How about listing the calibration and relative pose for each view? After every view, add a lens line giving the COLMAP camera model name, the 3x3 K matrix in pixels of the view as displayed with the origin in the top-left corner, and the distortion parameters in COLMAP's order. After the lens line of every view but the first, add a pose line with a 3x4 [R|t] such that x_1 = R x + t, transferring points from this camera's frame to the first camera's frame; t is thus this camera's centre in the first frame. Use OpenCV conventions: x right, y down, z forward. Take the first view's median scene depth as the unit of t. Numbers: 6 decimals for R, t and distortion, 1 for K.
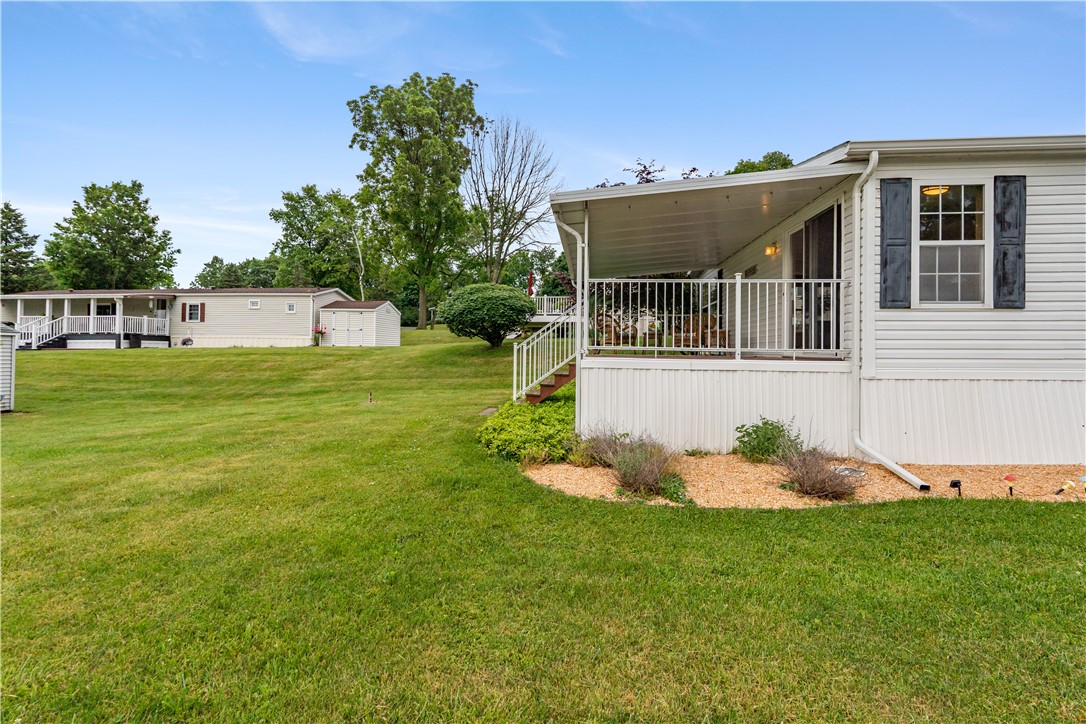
lens RADIAL K [[486.9, 0, 540.0], [0, 486.9, 346.2], [0, 0, 1]] dist [-0.001308, 0.000000]
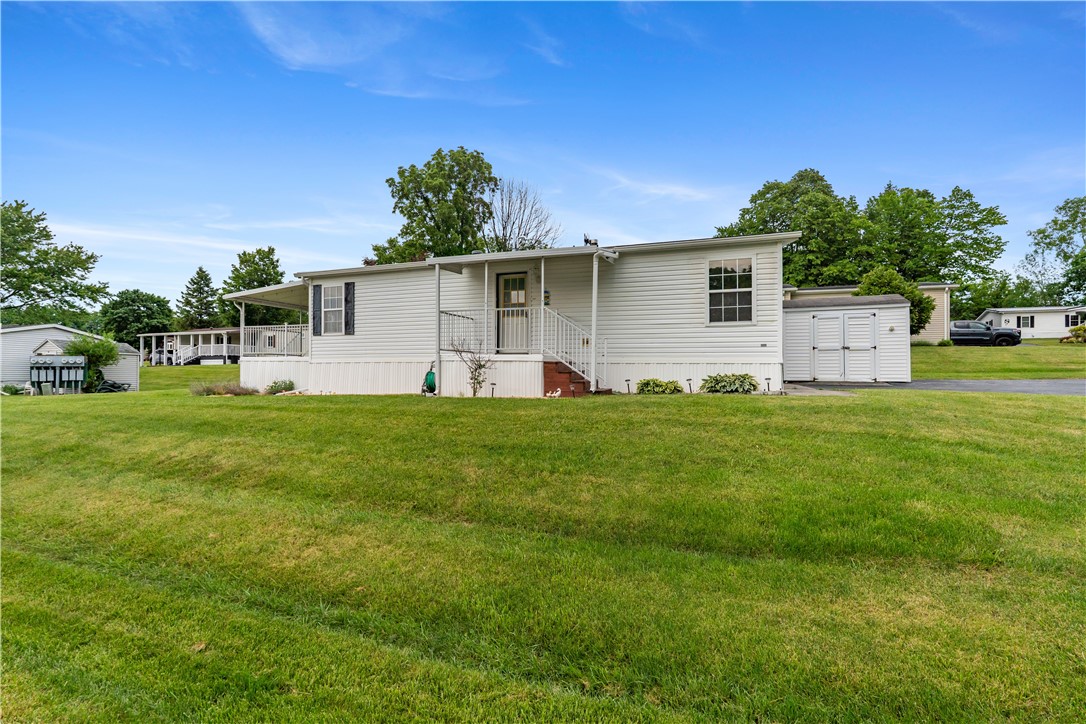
lens RADIAL K [[491.5, 0, 542.8], [0, 491.5, 371.0], [0, 0, 1]] dist [-0.010650, 0.000221]
pose [[0.963758, -0.000529, -0.266779, 1.633088], [0.000824, 0.999999, 0.000994, 0.070397], [0.266778, -0.001178, 0.963757, -0.756821]]
